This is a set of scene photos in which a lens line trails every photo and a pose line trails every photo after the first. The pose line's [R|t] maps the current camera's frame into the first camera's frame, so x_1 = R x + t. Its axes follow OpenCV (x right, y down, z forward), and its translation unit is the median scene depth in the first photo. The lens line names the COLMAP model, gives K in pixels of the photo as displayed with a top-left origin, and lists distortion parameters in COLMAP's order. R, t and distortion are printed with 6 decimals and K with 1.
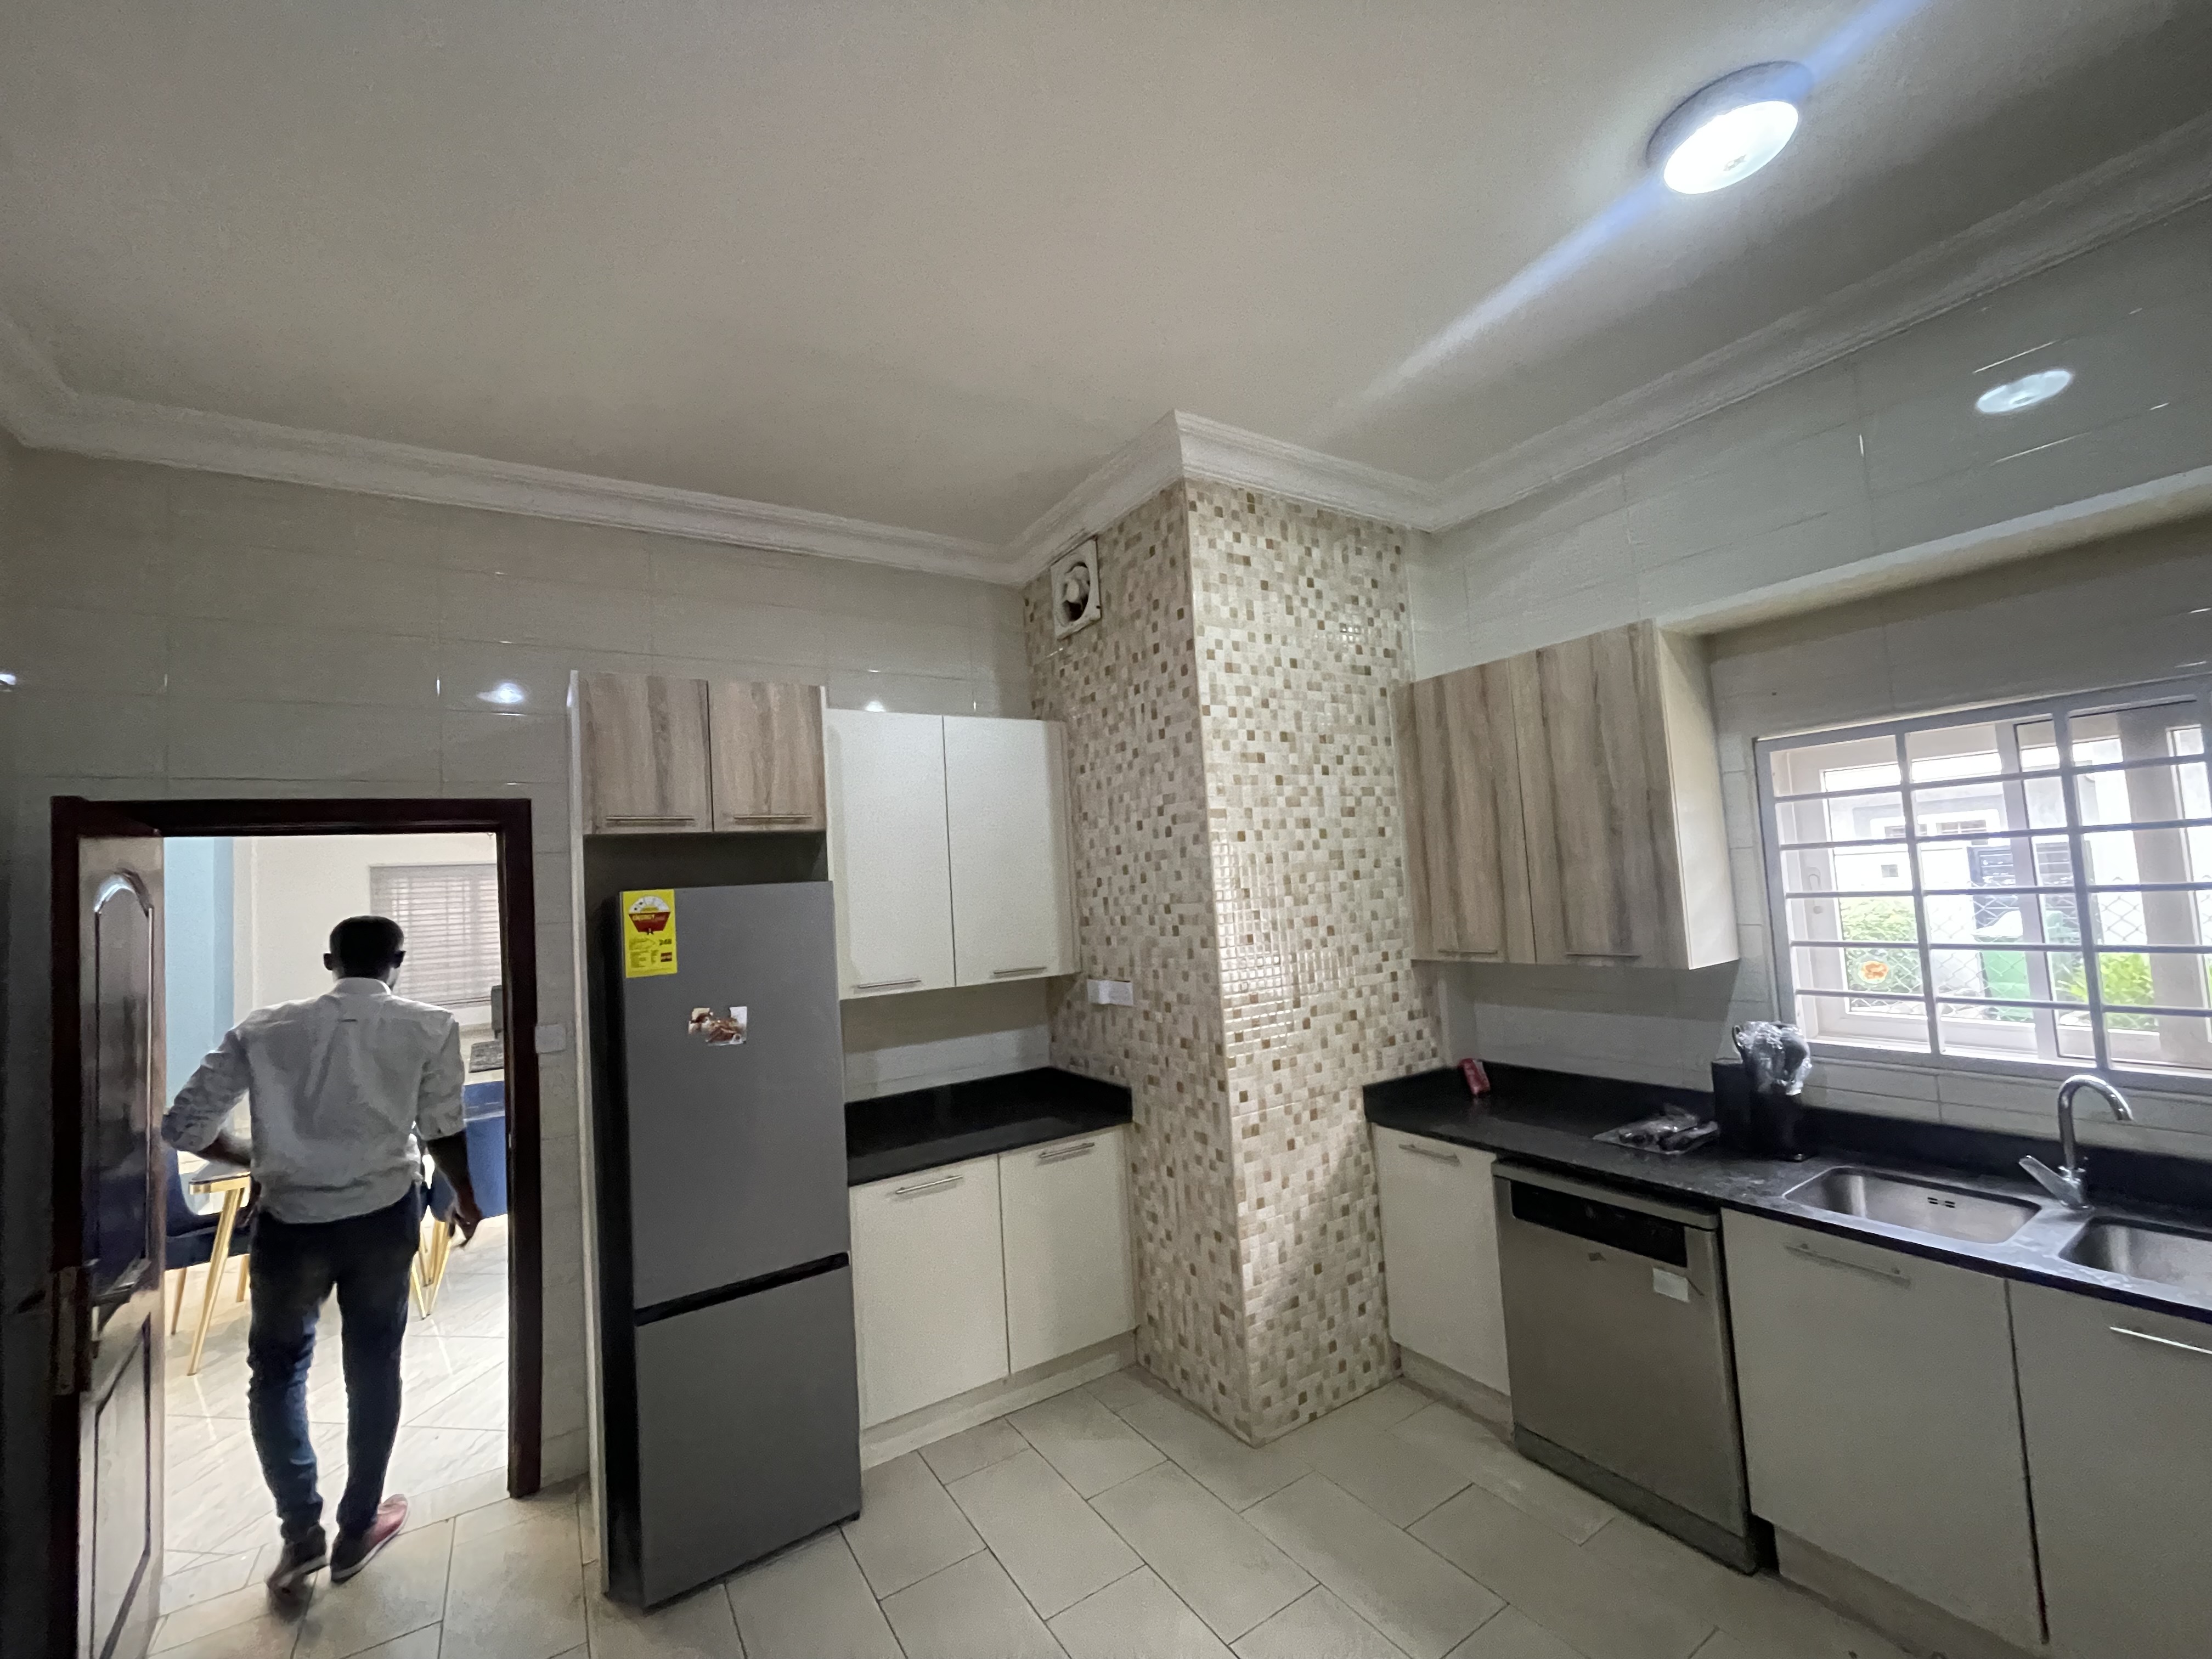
lens RADIAL K [[896.2, 0, 1102.6], [0, 896.2, 832.2], [0, 0, 1]] dist [0.000680, 0.000126]
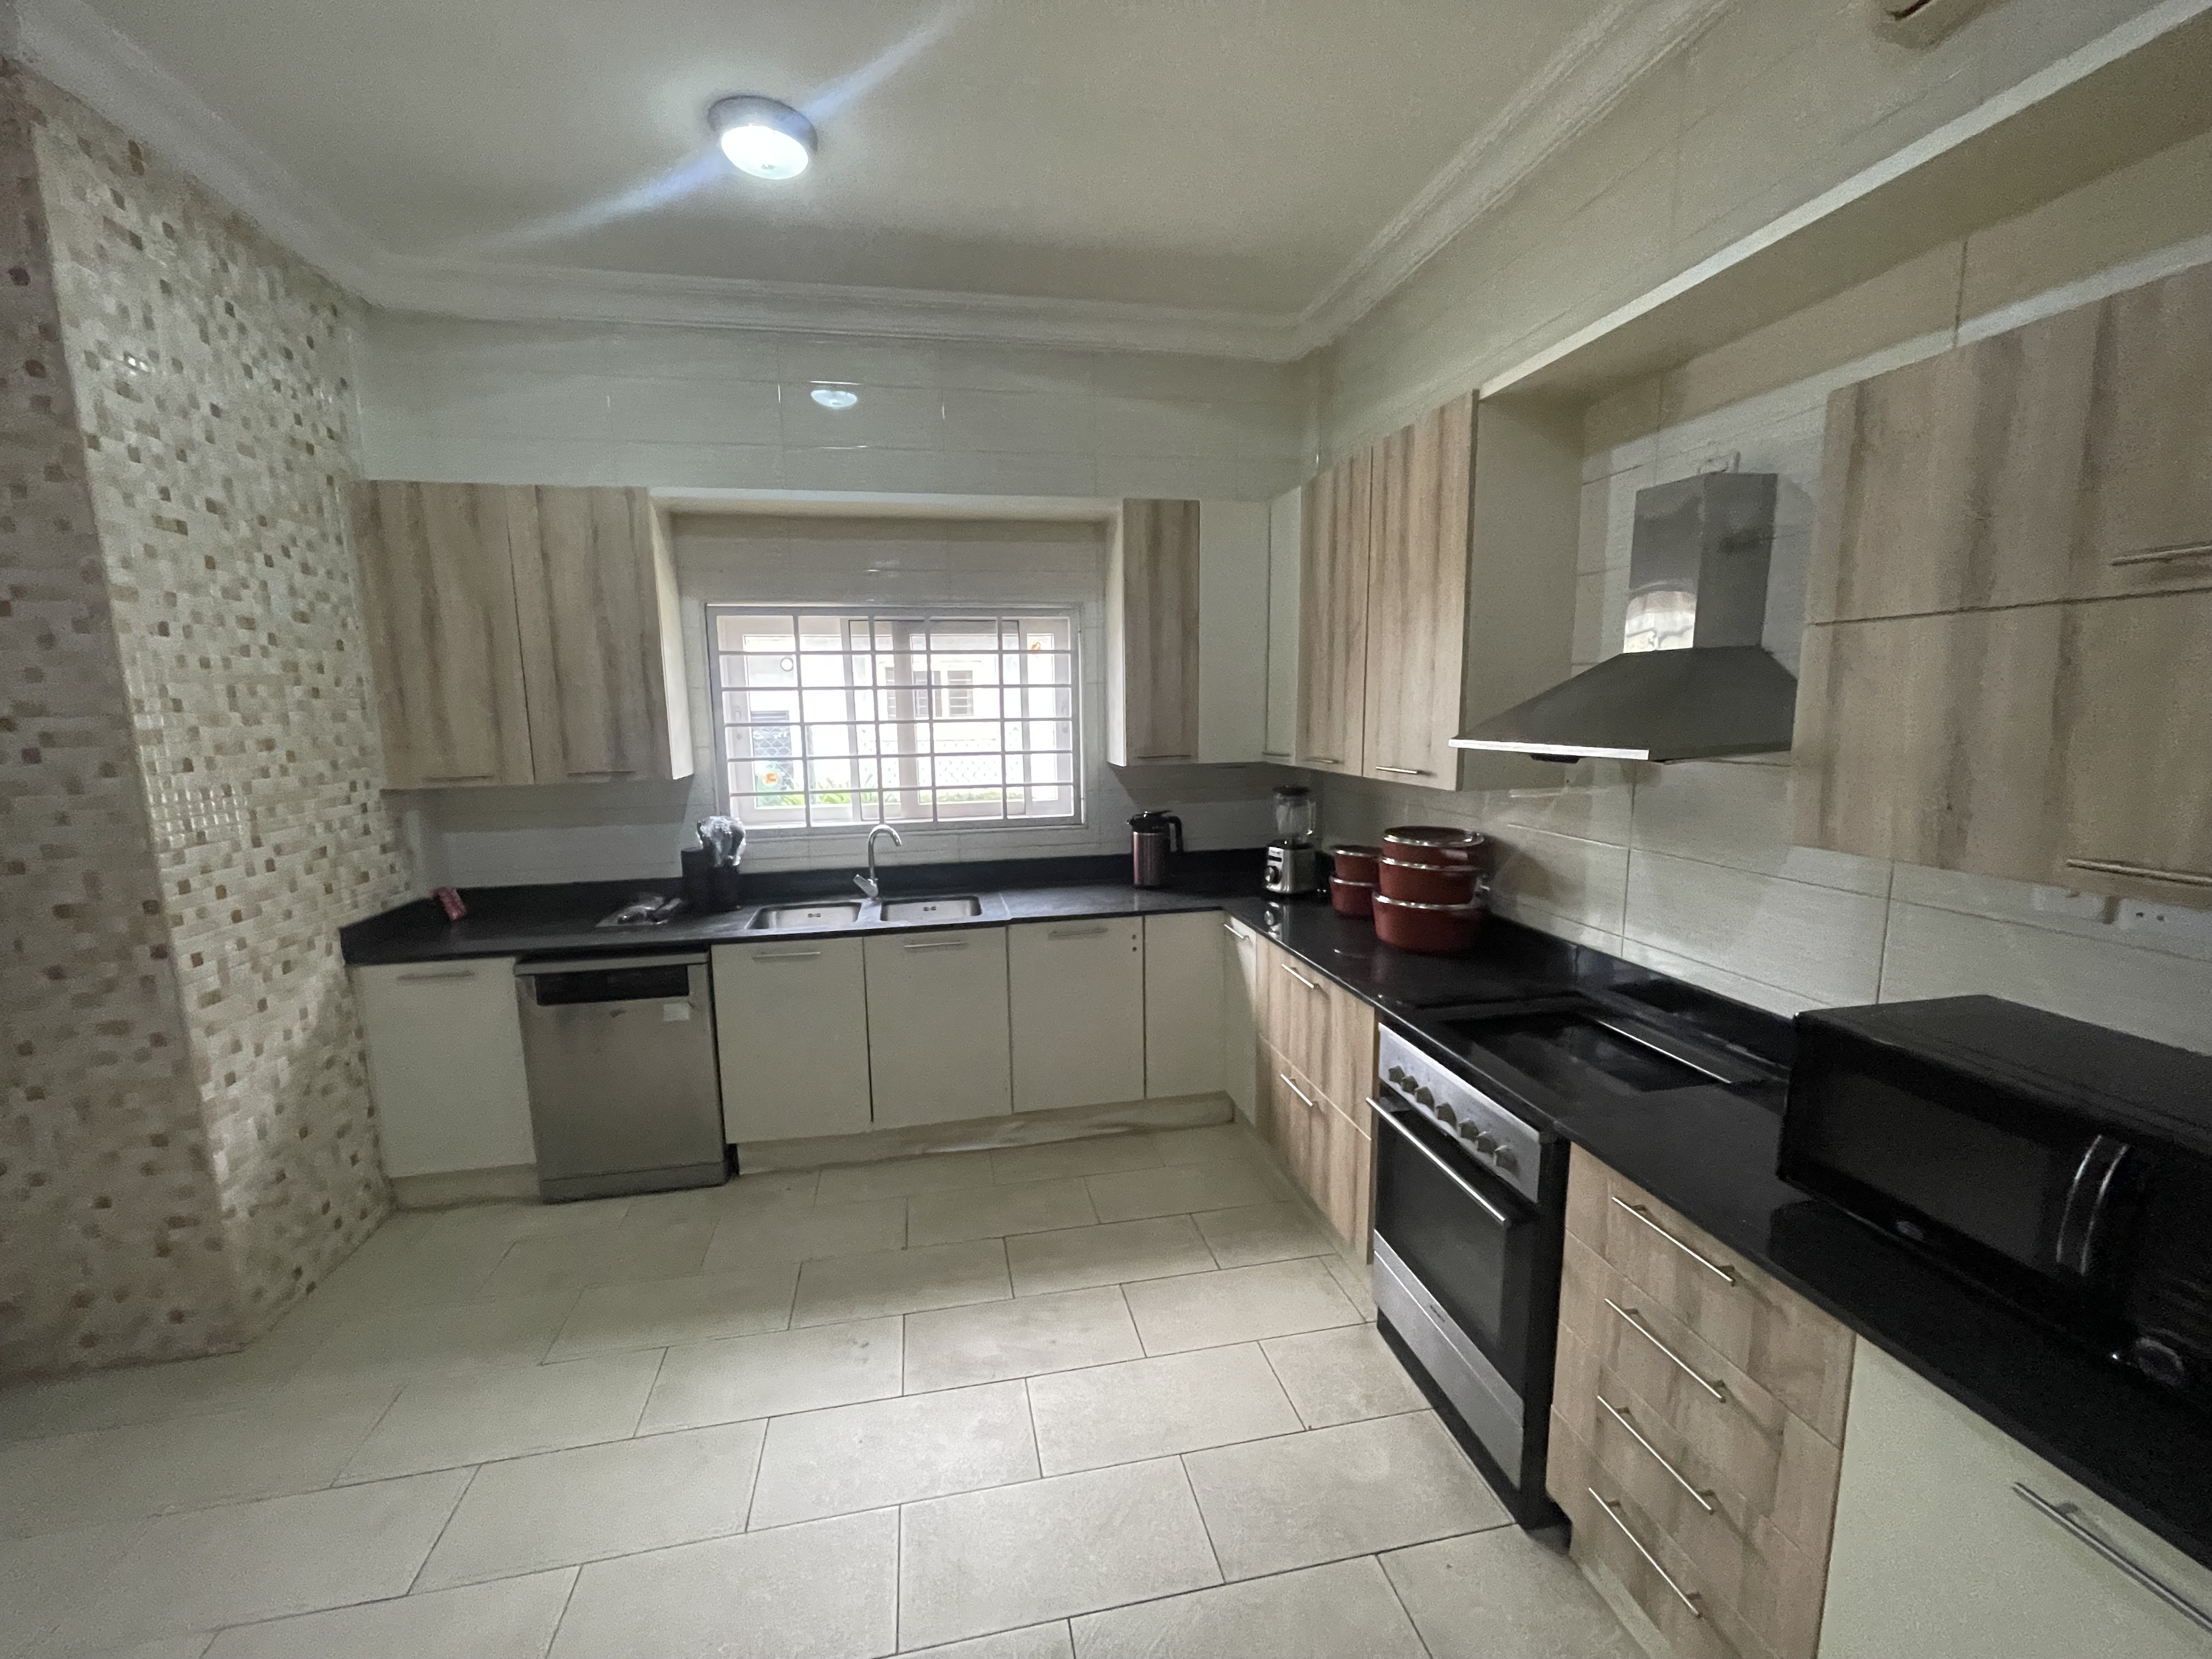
lens RADIAL K [[896.2, 0, 1102.6], [0, 896.2, 833.2], [0, 0, 1]] dist [0.000680, 0.000126]
pose [[0.357415, -0.081494, 0.930383, -0.285151], [-0.063658, 0.991743, 0.111323, 0.041319], [-0.931774, -0.099015, 0.349276, -0.023917]]
